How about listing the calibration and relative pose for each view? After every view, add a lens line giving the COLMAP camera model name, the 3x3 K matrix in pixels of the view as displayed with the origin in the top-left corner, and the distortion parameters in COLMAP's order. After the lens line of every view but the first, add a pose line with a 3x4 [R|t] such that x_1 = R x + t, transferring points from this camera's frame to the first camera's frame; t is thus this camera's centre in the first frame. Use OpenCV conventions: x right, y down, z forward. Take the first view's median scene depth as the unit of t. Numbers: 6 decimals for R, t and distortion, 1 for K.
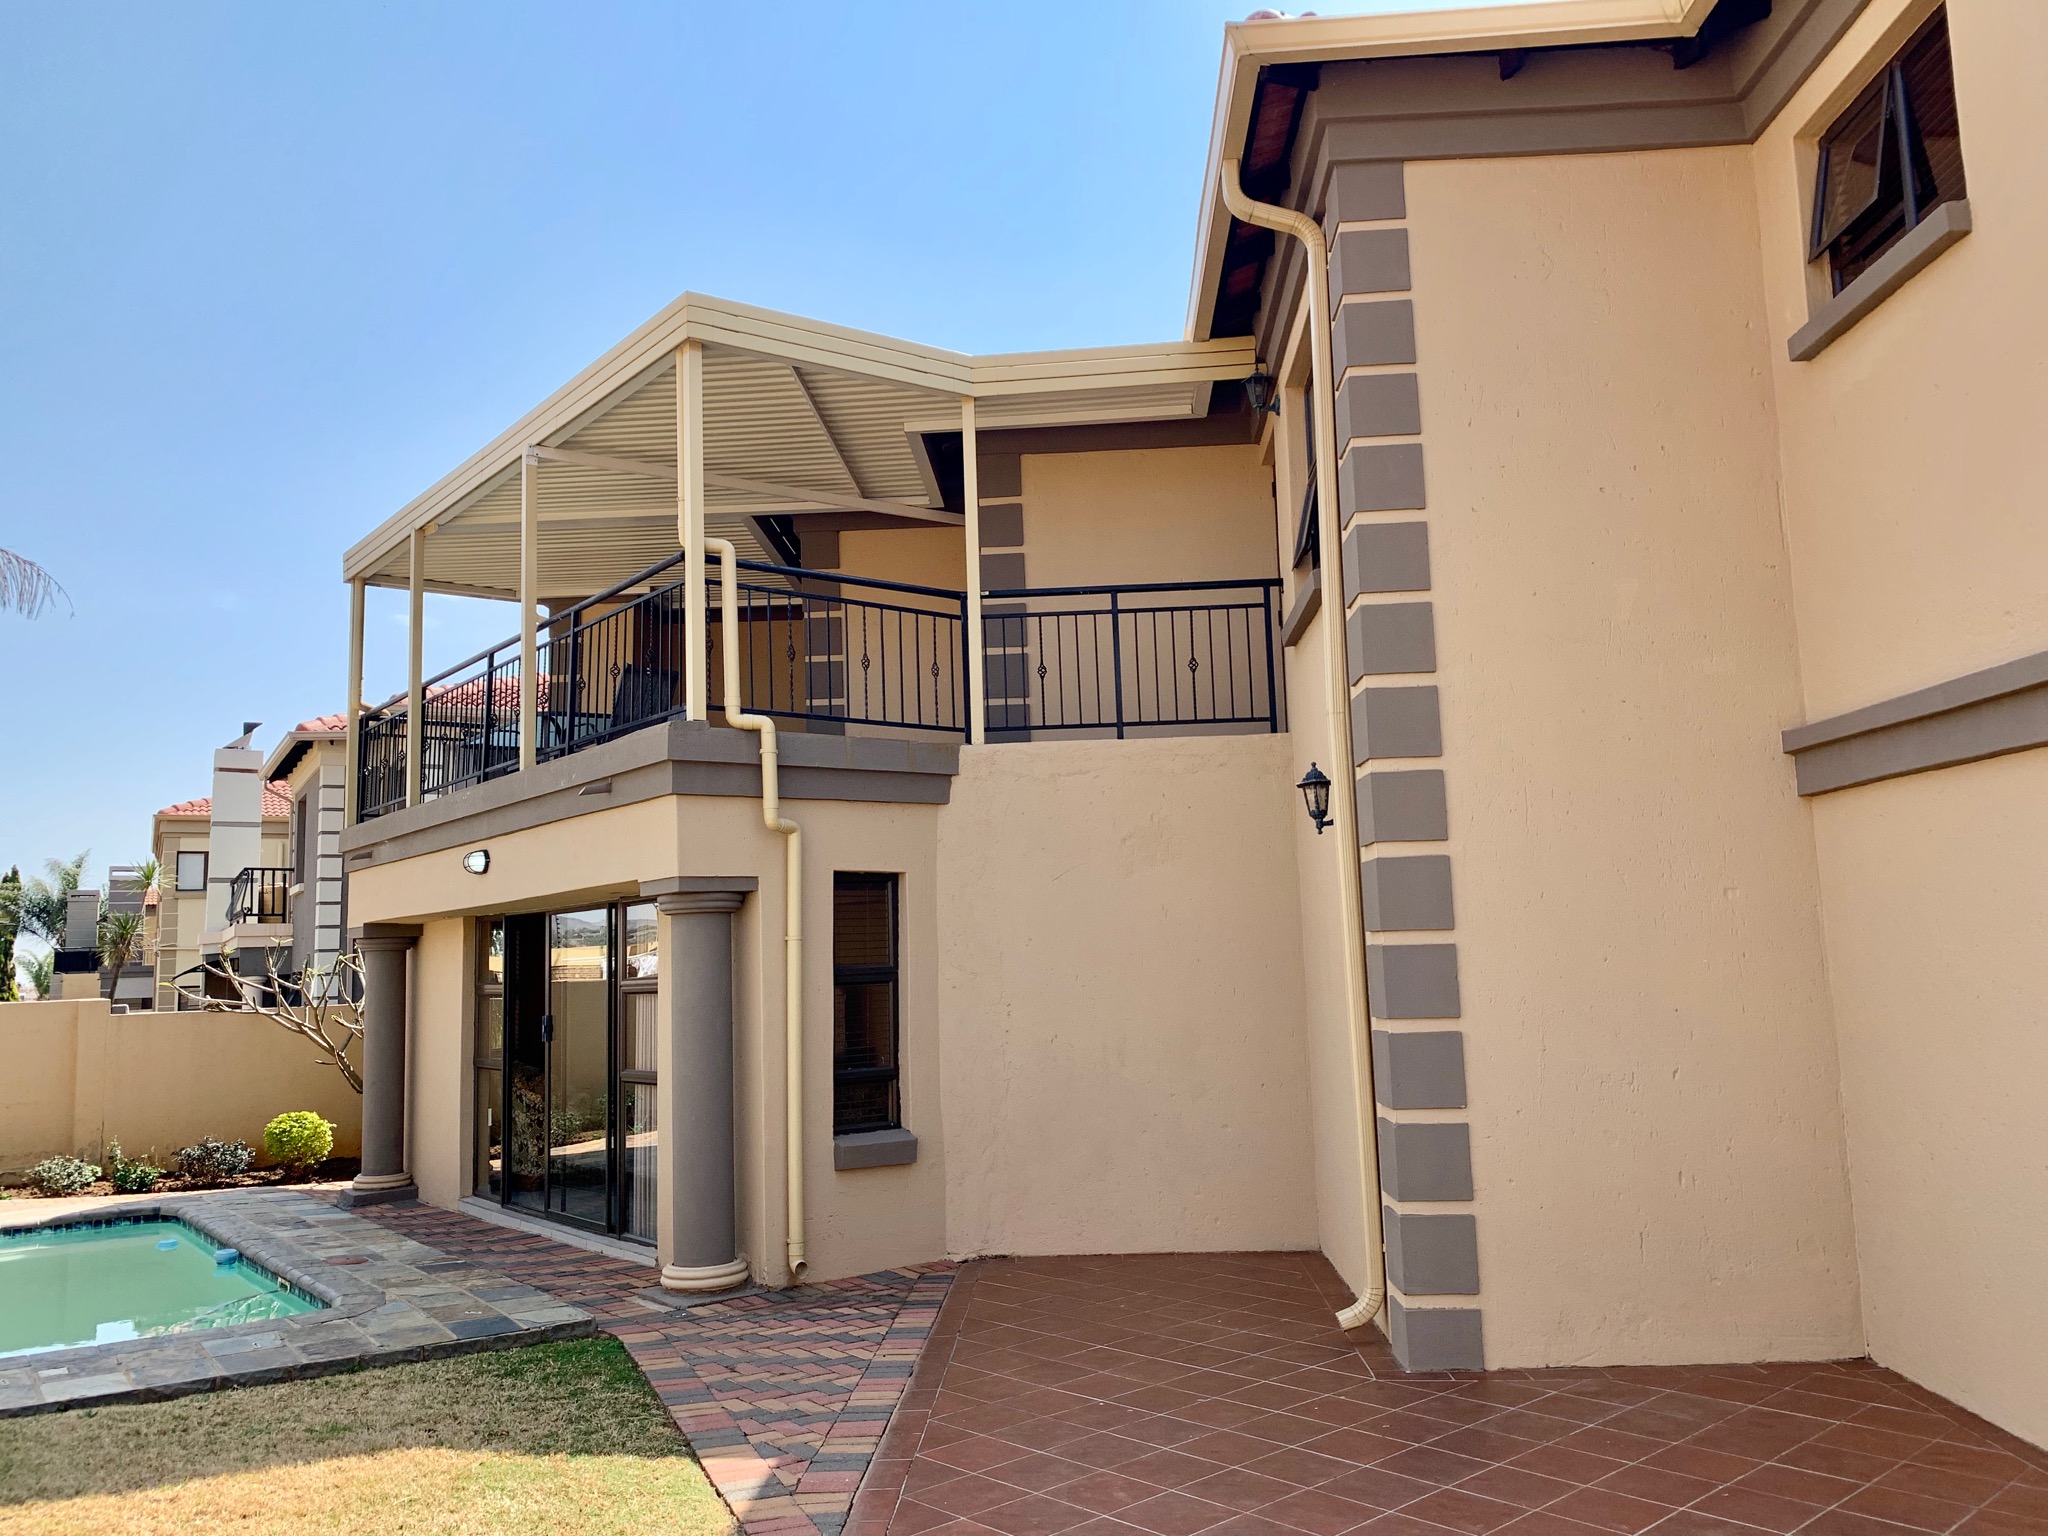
lens RADIAL K [[1569.3, 0, 1015.9], [0, 1569.3, 763.2], [0, 0, 1]] dist [0.065644, -0.065342]
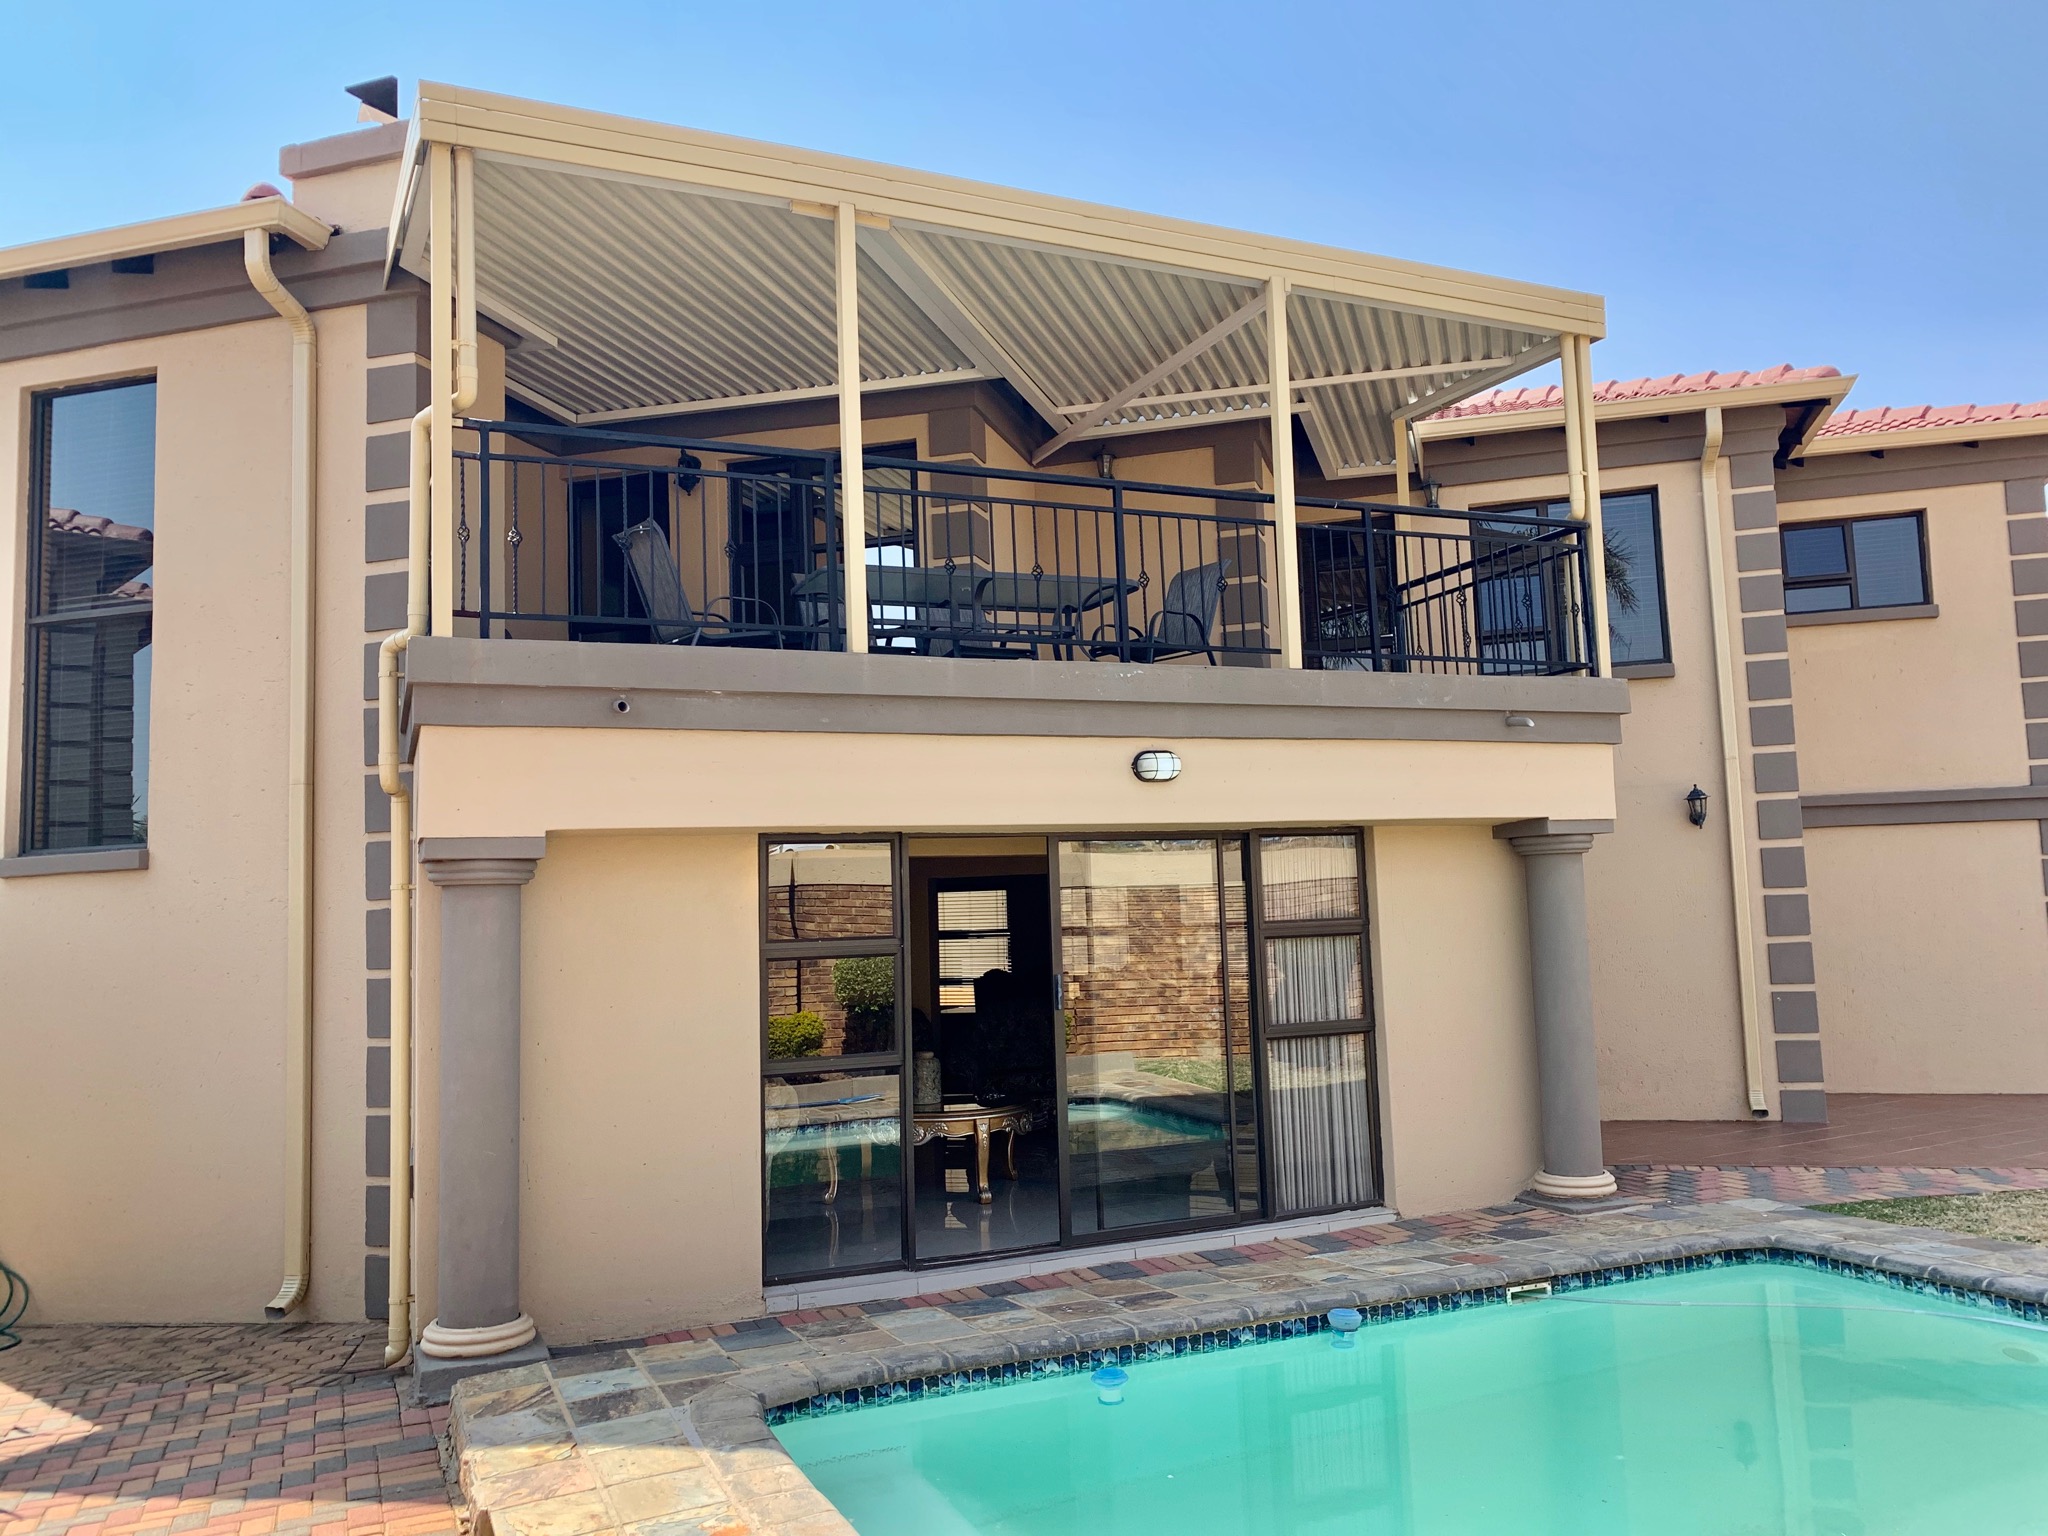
lens RADIAL K [[1569.3, 0, 1034.8], [0, 1569.3, 770.3], [0, 0, 1]] dist [0.065644, -0.065342]
pose [[0.218869, 0.112799, 0.969212, -1.231212], [-0.096591, 0.990922, -0.093513, 0.160650], [-0.970962, -0.073150, 0.227777, 1.018046]]
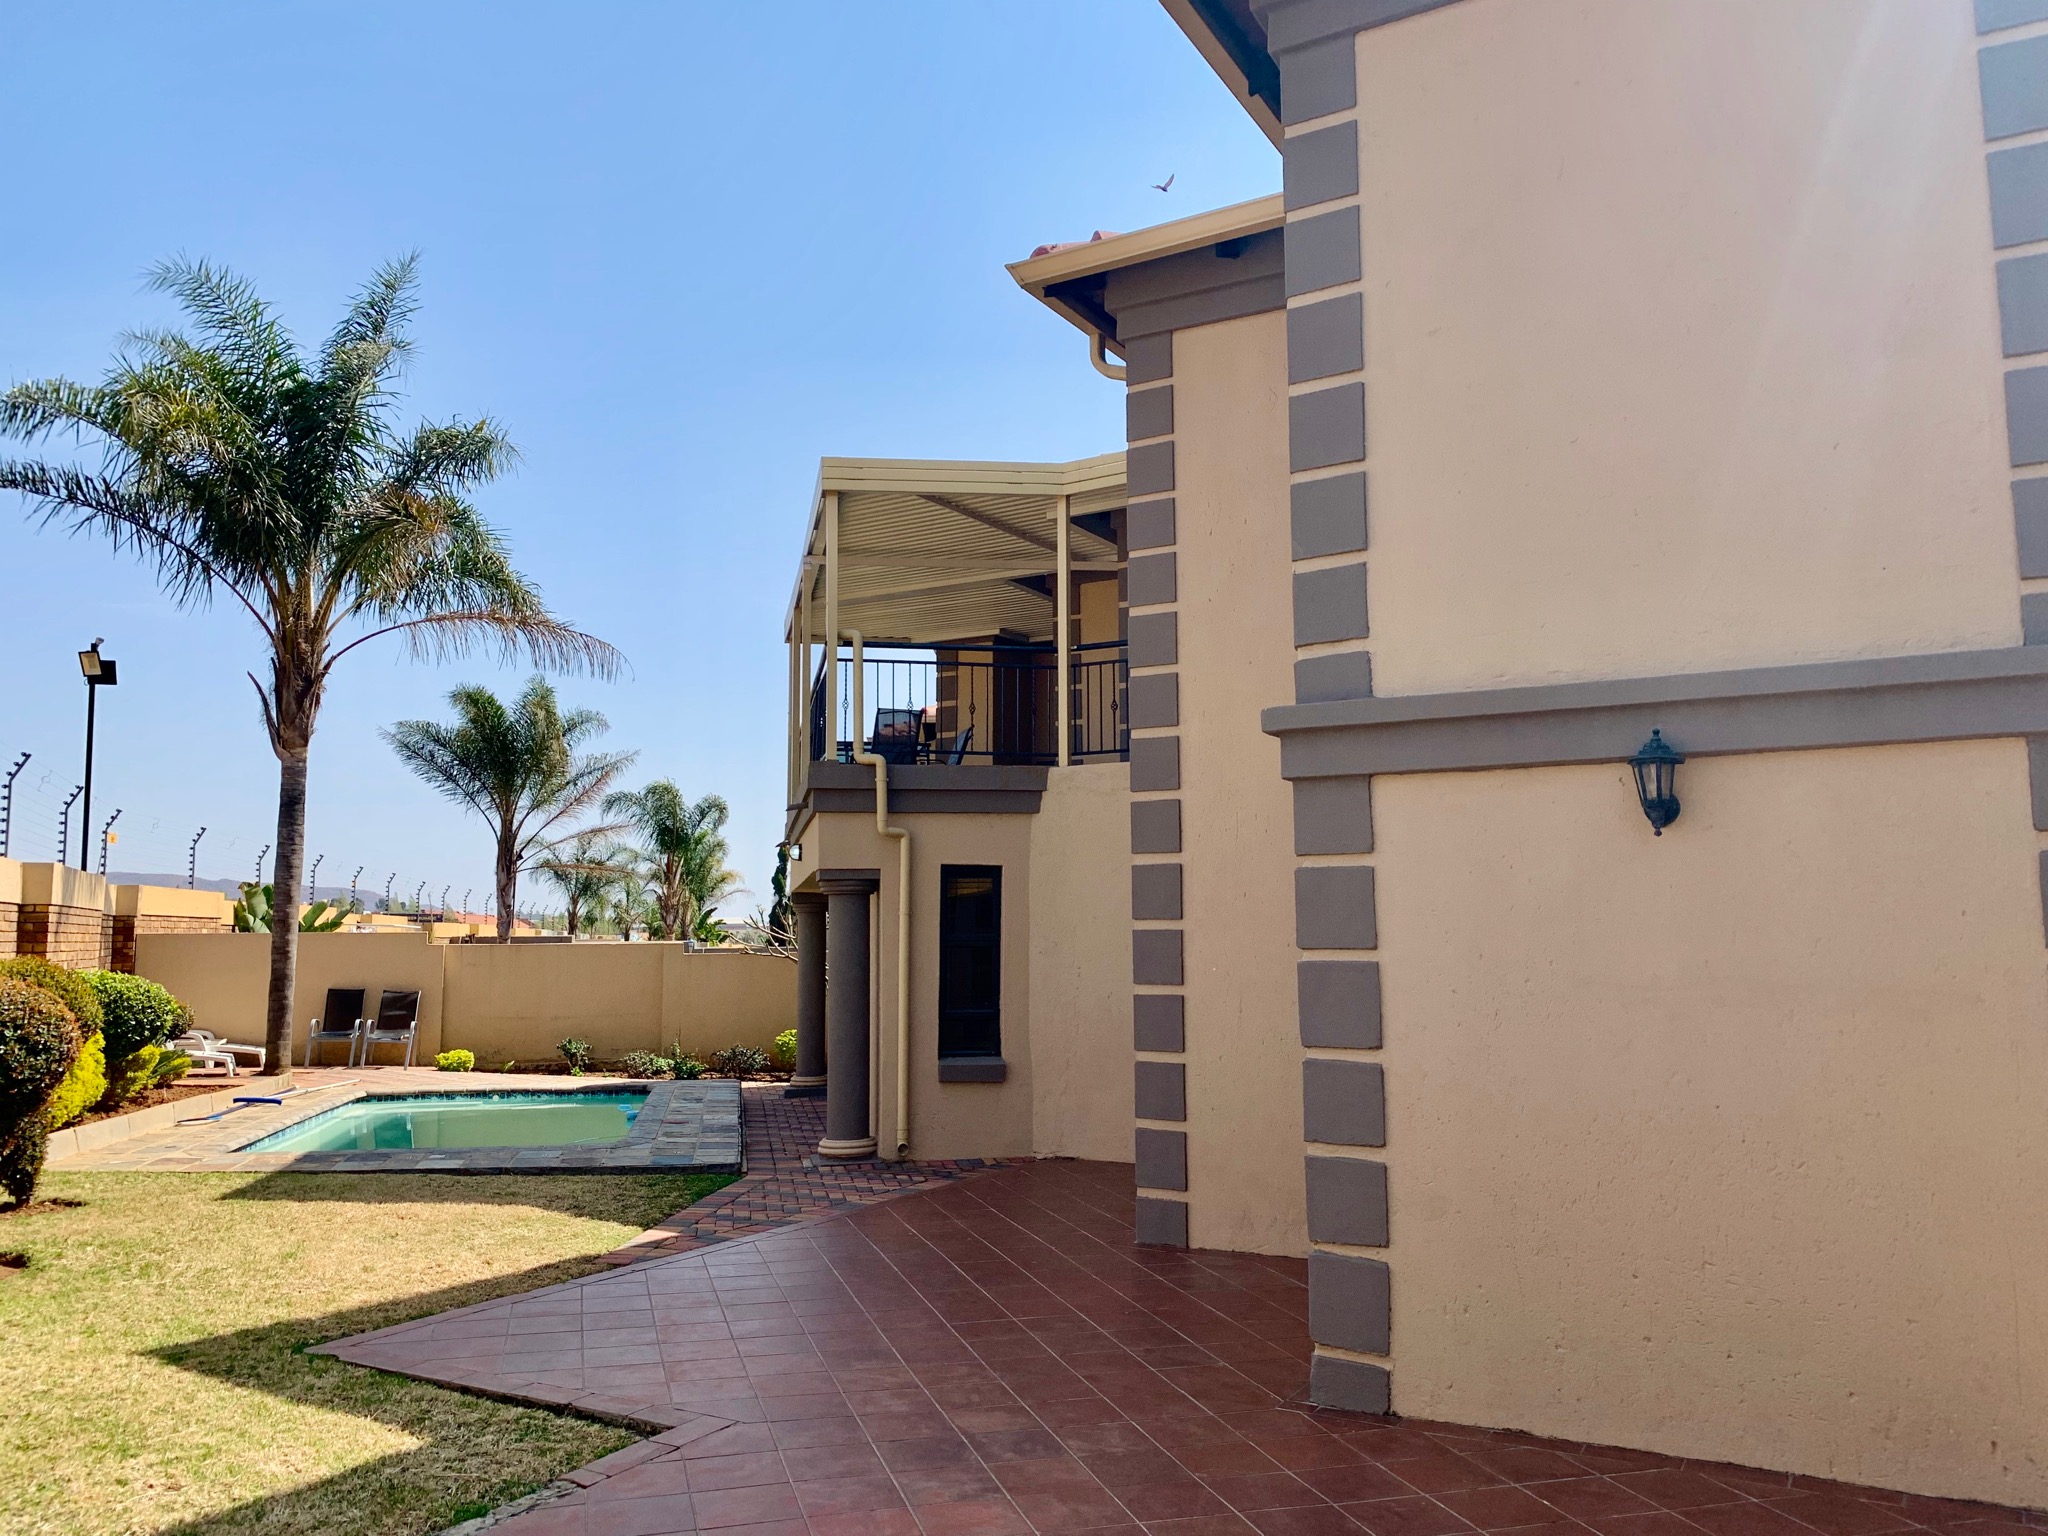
lens RADIAL K [[1569.3, 0, 1028.5], [0, 1569.3, 775.3], [0, 0, 1]] dist [0.065644, -0.065342]
pose [[0.894999, -0.018961, -0.445665, 0.546239], [0.032510, 0.999212, 0.022776, -0.036482], [0.444881, -0.034873, 0.894910, -0.176802]]
